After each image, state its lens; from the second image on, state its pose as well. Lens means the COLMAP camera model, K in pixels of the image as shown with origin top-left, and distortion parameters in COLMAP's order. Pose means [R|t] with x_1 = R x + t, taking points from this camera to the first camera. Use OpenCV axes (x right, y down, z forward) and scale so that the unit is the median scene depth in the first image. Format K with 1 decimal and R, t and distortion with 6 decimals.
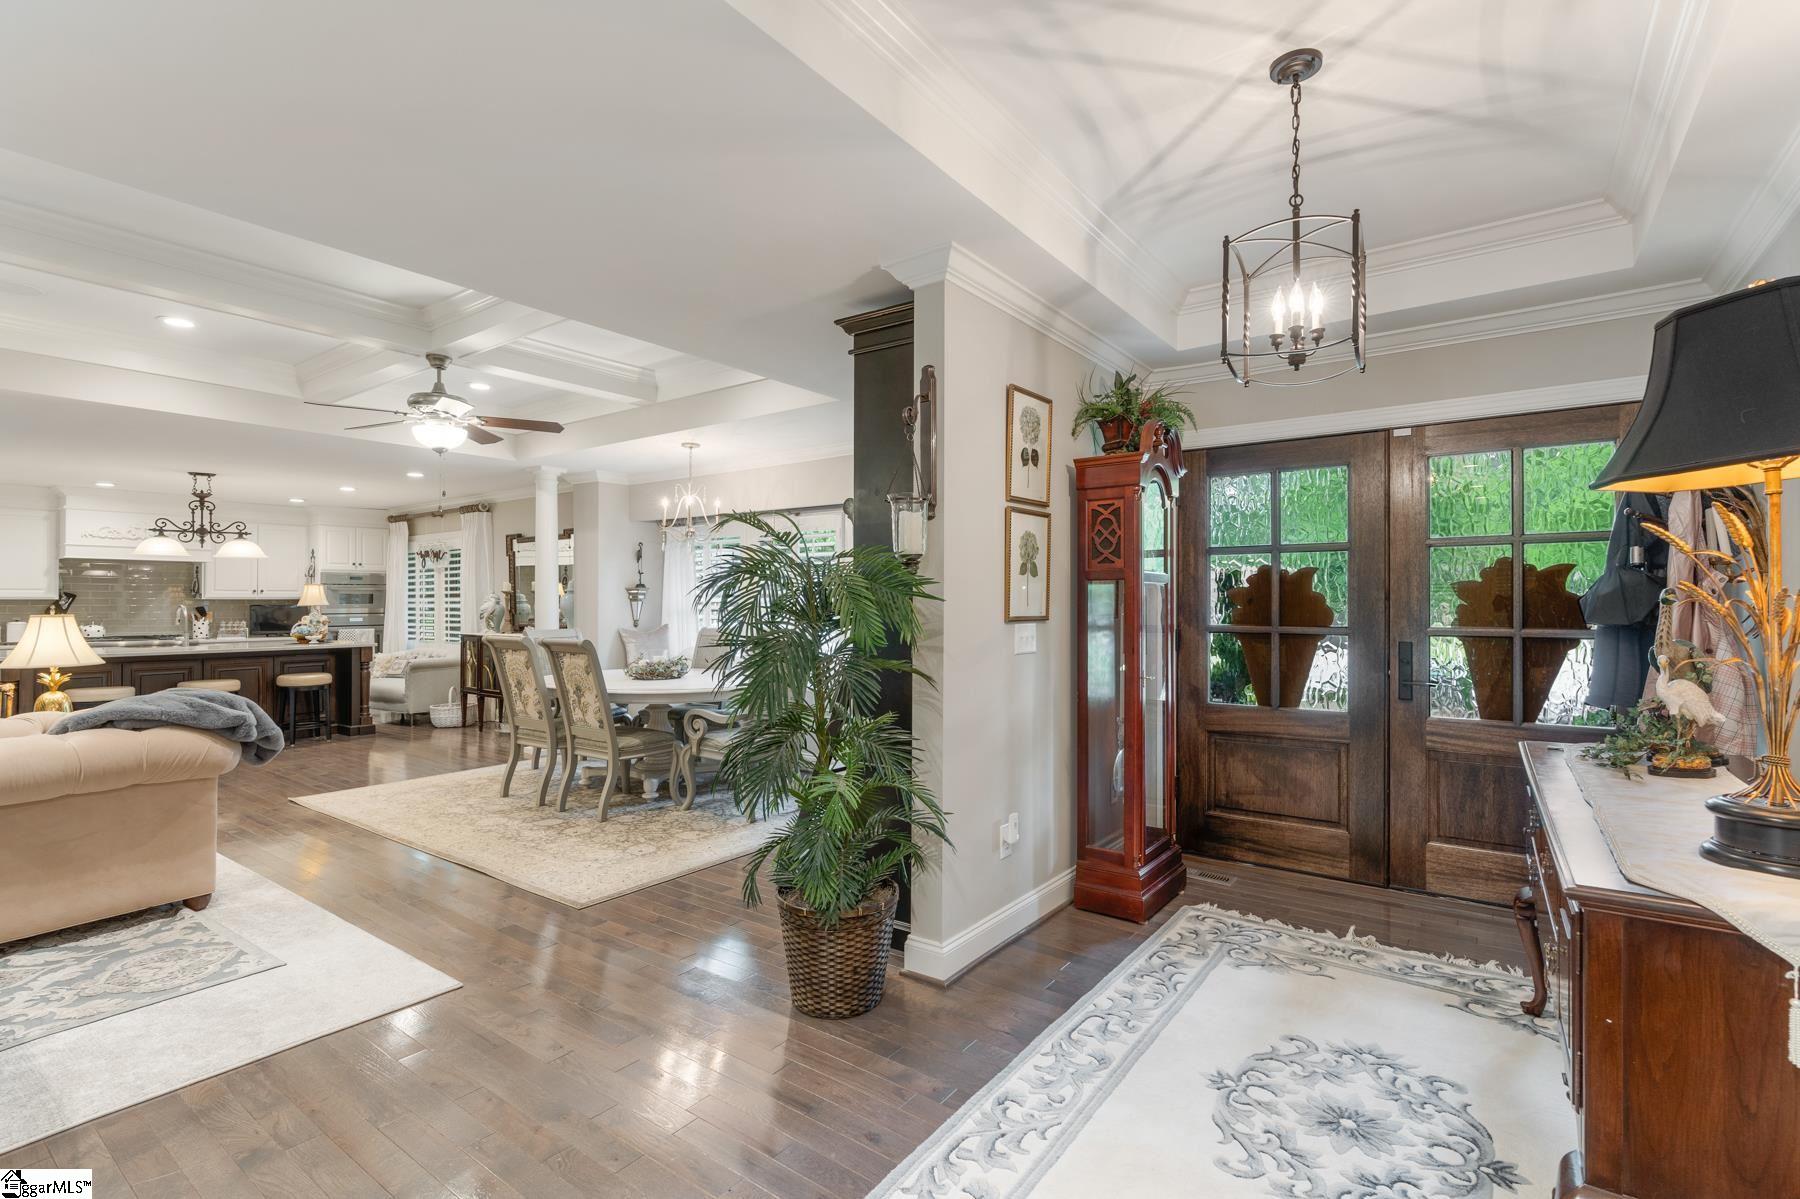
lens RADIAL K [[825.9, 0, 893.3], [0, 825.9, 593.8], [0, 0, 1]] dist [0.000659, 0.000662]
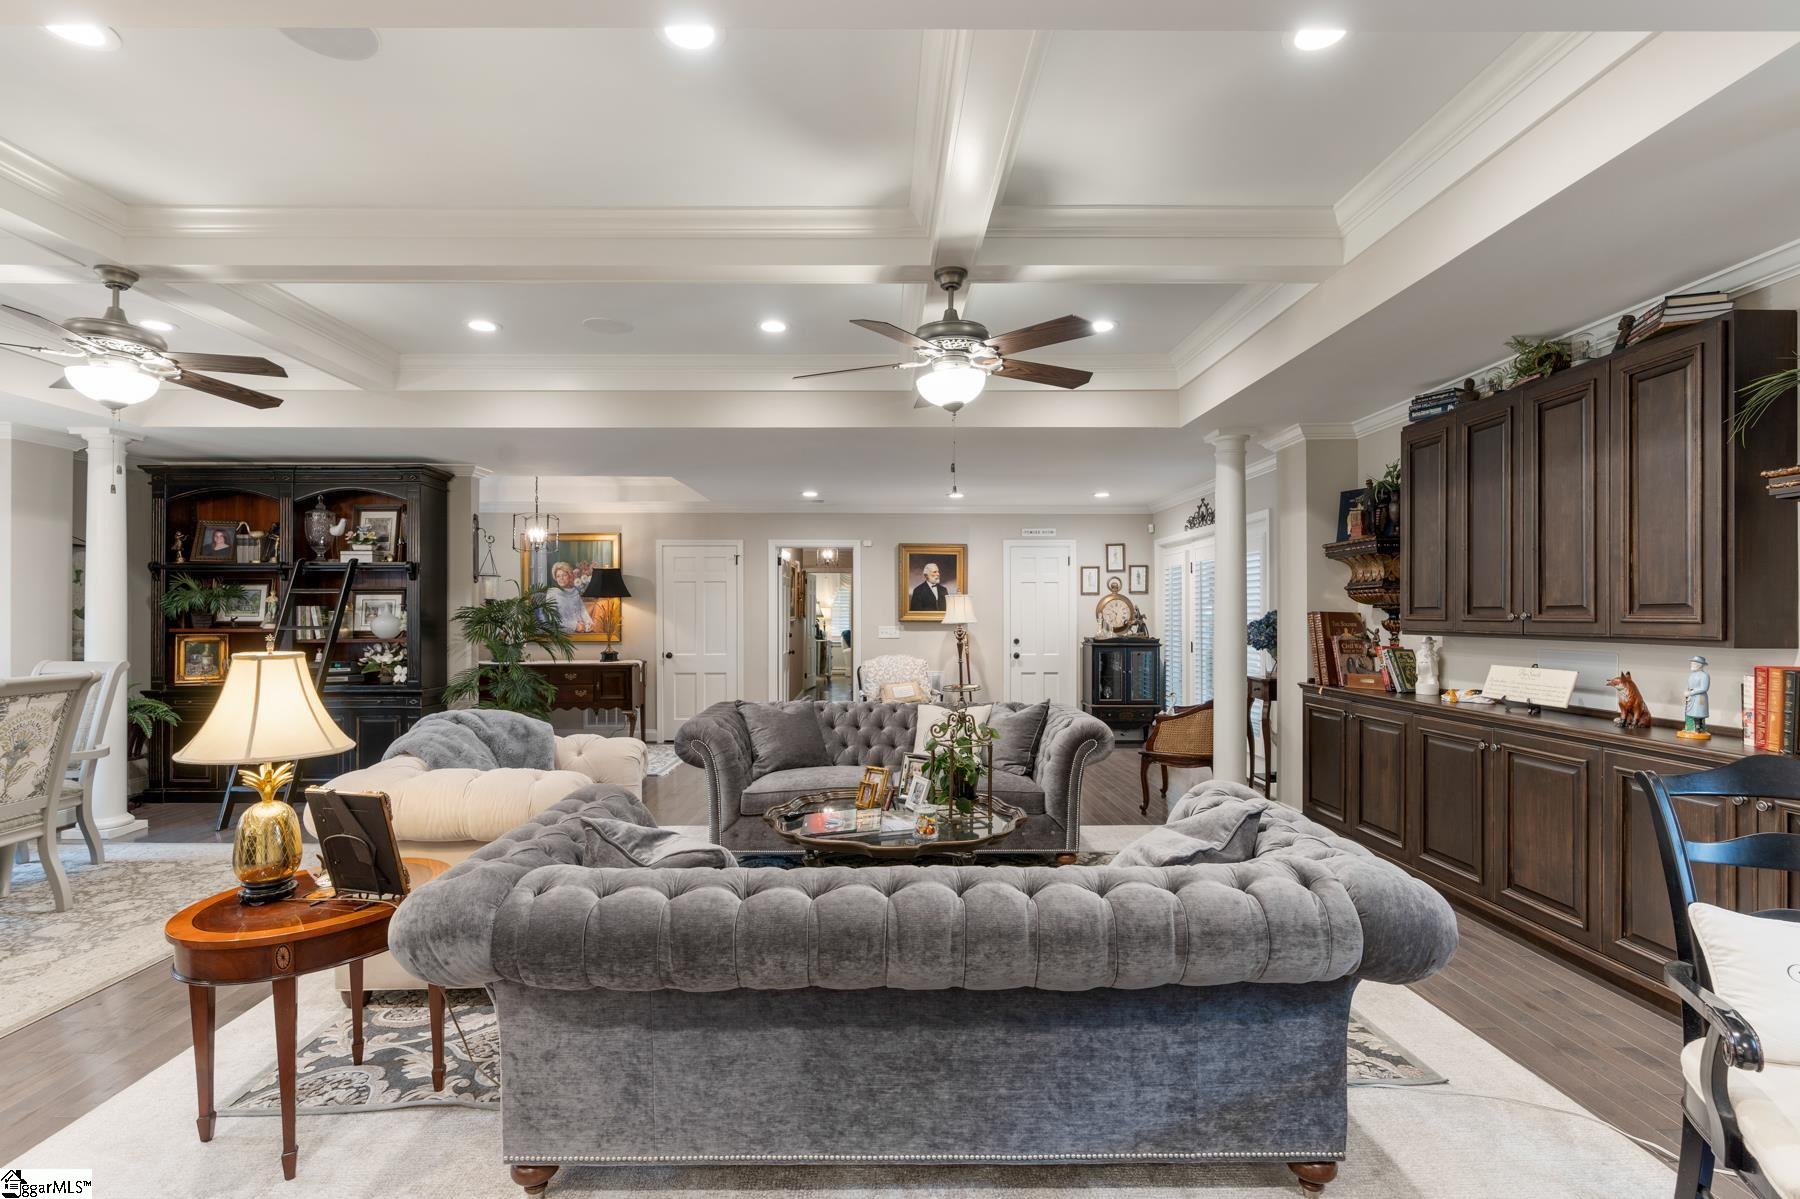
lens RADIAL K [[843.7, 0, 889.7], [0, 843.7, 608.6], [0, 0, 1]] dist [-0.001677, 0.000329]
pose [[-0.606542, 0.006896, 0.795021, -0.888711], [-0.007057, 0.999876, -0.014057, 0.001287], [-0.795020, -0.014137, -0.606419, 0.538342]]
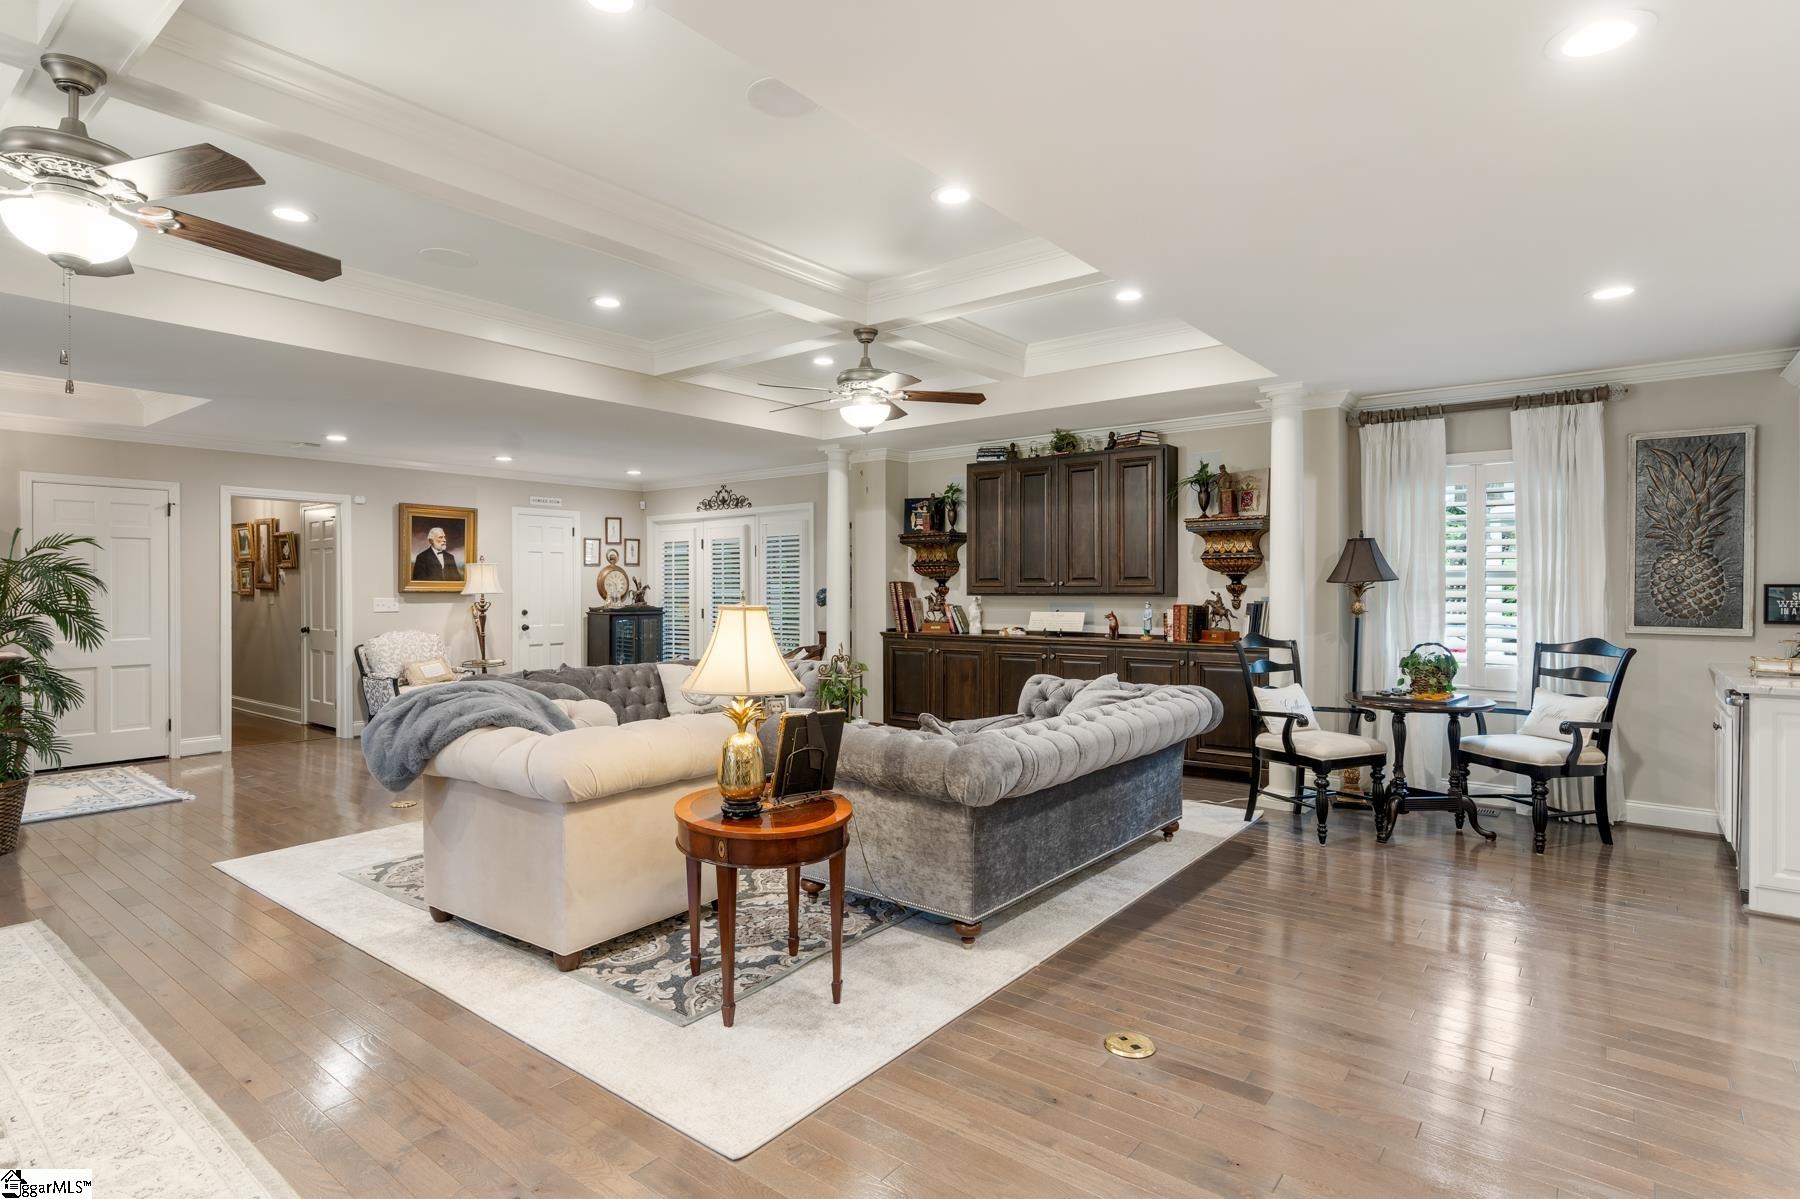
lens RADIAL K [[926.9, 0, 893.0], [0, 926.9, 587.4], [0, 0, 1]] dist [-0.004151, -0.000232]
pose [[-0.999381, 0.002905, 0.035063, -0.615916], [0.002485, 0.999925, -0.012027, 0.010734], [-0.035095, -0.011933, -0.999313, 0.888281]]
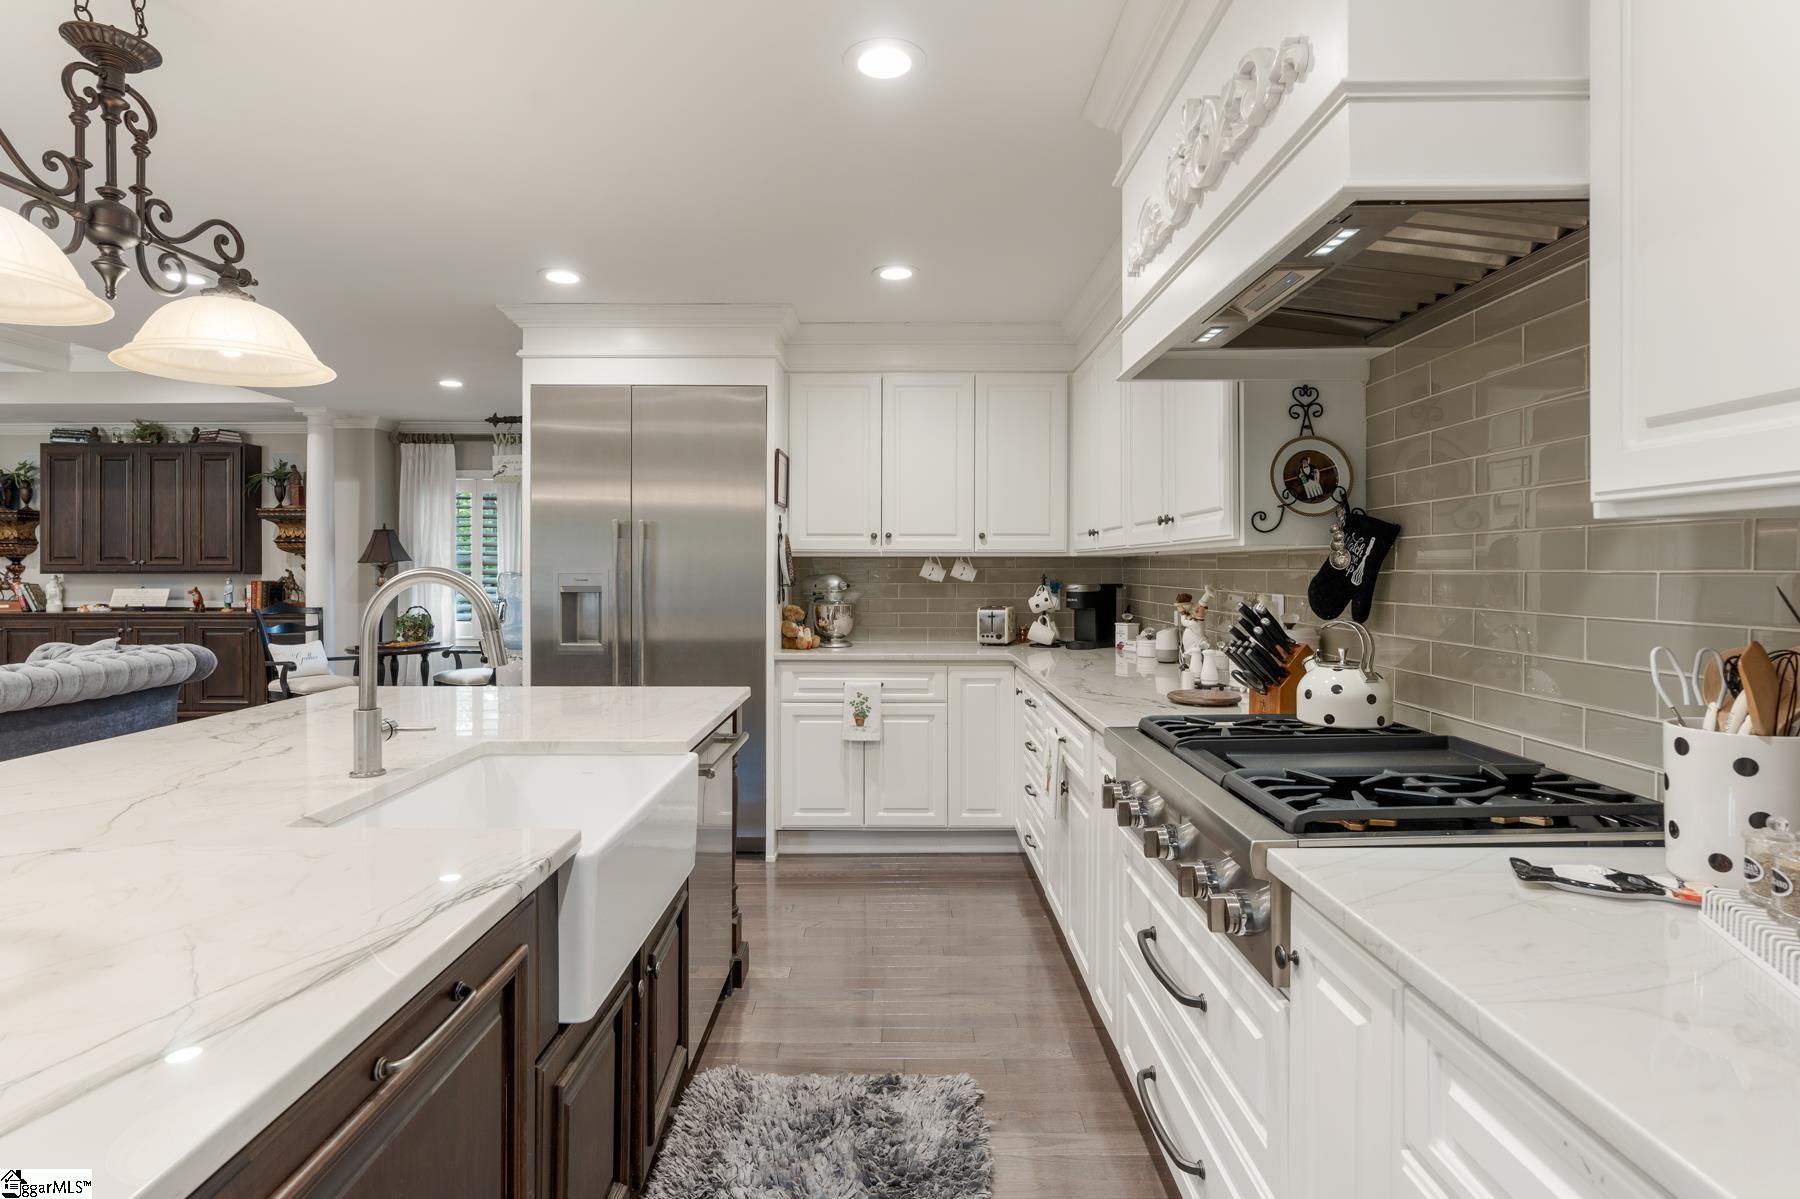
lens RADIAL K [[928.4, 0, 883.2], [0, 928.4, 569.3], [0, 0, 1]] dist [-0.000566, 0.000340]
pose [[-0.809989, 0.003439, -0.586434, -0.798785], [0.007725, 0.999959, -0.004807, 0.014480], [0.586394, -0.008424, -0.809982, 1.217404]]
